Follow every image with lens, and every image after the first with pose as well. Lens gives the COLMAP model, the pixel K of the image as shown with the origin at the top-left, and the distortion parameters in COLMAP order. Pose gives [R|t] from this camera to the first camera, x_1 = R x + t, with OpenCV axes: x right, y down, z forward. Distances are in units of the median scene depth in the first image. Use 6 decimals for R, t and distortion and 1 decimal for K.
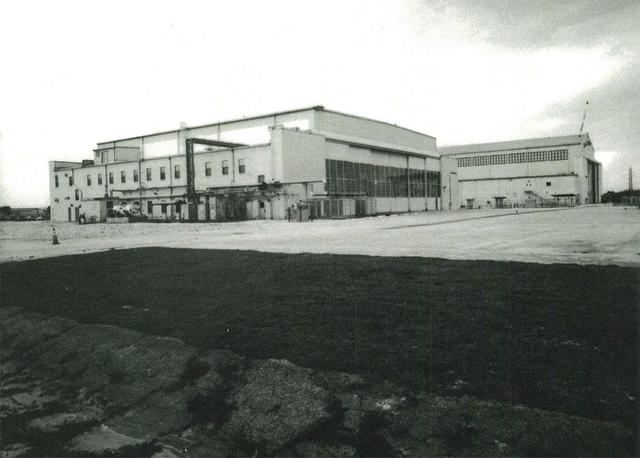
lens RADIAL K [[474.1, 0, 330.5], [0, 474.1, 228.4], [0, 0, 1]] dist [0.183859, 0.000434]
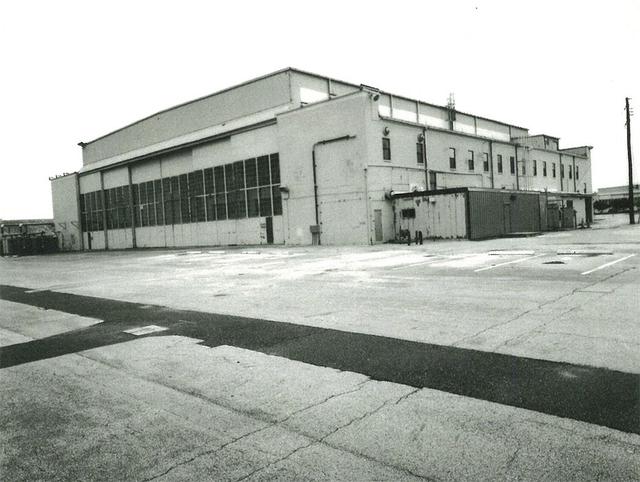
lens RADIAL K [[525.1, 0, 320.0], [0, 525.1, 241.0], [0, 0, 1]] dist [-0.007672, -0.003518]
pose [[-0.148195, 0.063281, -0.986931, 0.746615], [0.022026, 0.997914, 0.060678, -0.076999], [0.988713, -0.012746, -0.149280, 1.224794]]
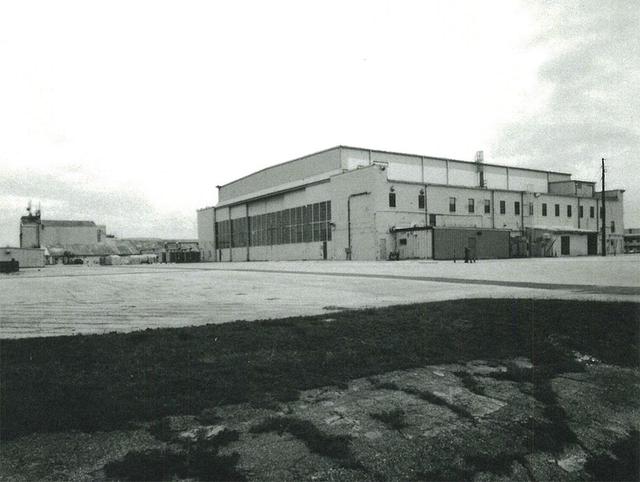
lens RADIAL K [[525.1, 0, 320.0], [0, 525.1, 241.0], [0, 0, 1]] dist [-0.007672, -0.003518]
pose [[-0.386433, 0.006254, -0.922296, 0.973421], [-0.004792, 0.999950, 0.008788, -0.078259], [0.922305, 0.007815, -0.386384, 1.396370]]
